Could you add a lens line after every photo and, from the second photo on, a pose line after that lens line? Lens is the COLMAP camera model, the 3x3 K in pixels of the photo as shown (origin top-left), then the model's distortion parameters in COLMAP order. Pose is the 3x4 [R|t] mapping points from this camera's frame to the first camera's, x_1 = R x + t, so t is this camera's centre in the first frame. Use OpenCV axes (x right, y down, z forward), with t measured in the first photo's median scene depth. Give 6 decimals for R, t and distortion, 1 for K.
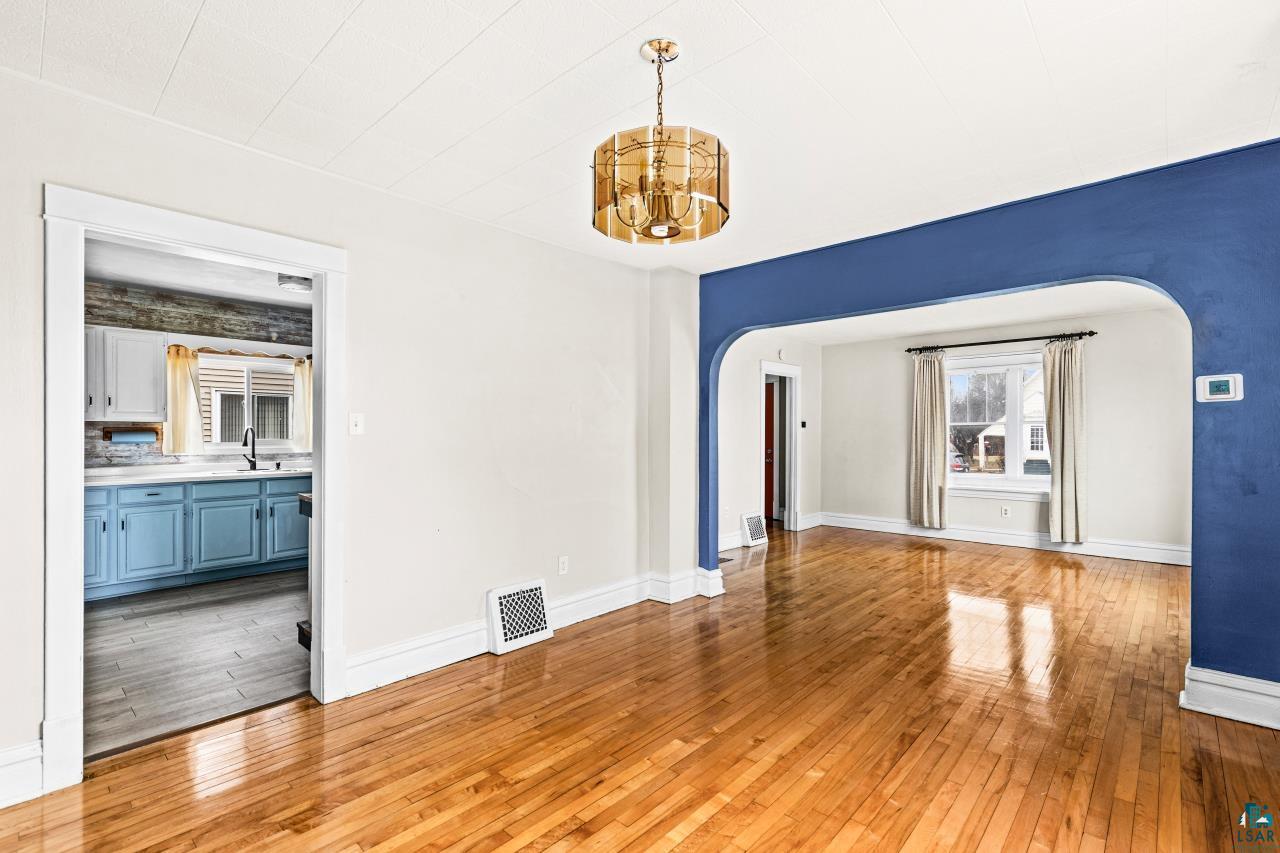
lens RADIAL K [[594.4, 0, 636.0], [0, 594.4, 431.4], [0, 0, 1]] dist [0.025829, -0.000638]
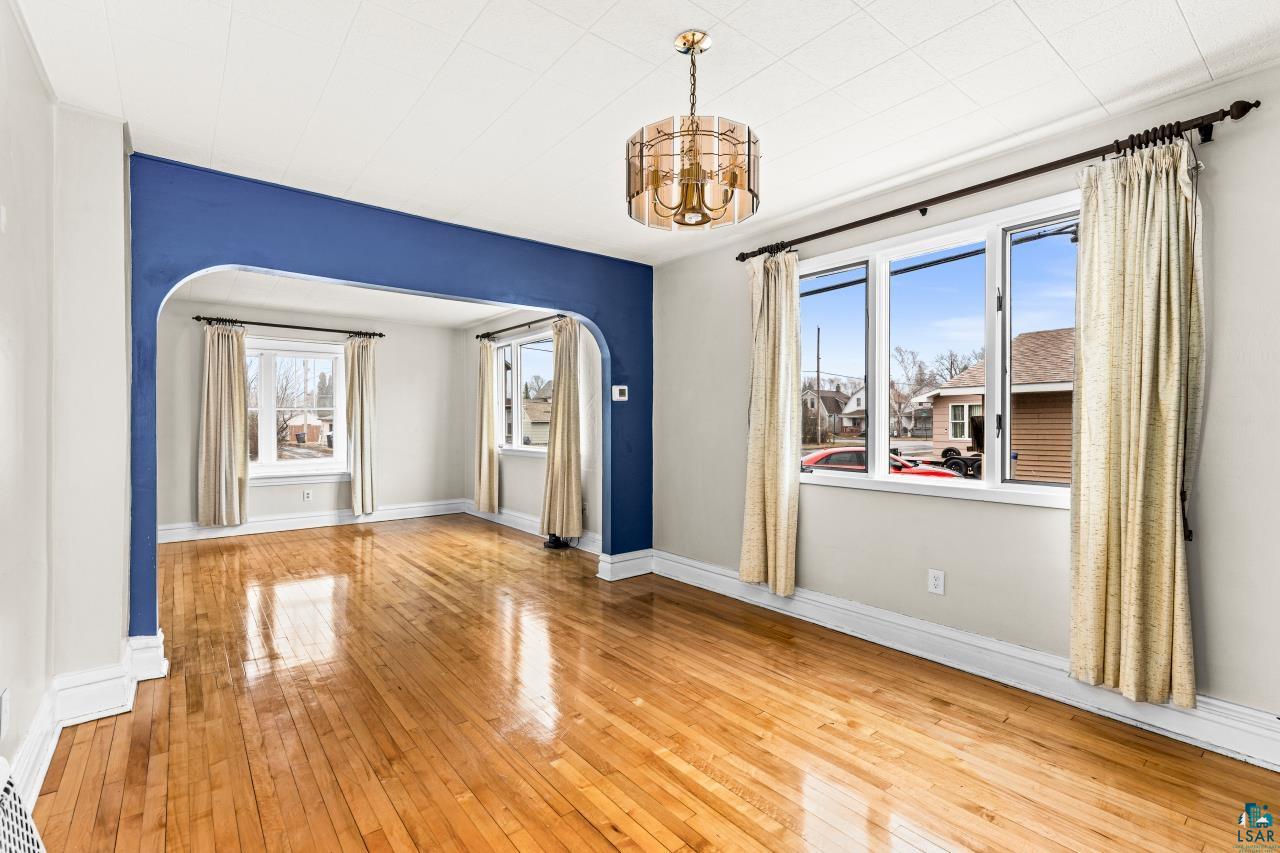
lens RADIAL K [[594.4, 0, 636.0], [0, 594.4, 431.4], [0, 0, 1]] dist [0.025829, -0.000638]
pose [[0.147103, -0.016800, 0.988978, -0.294308], [-0.006044, 0.999822, 0.017883, 0.002955], [-0.989103, -0.008608, 0.146975, 0.282053]]
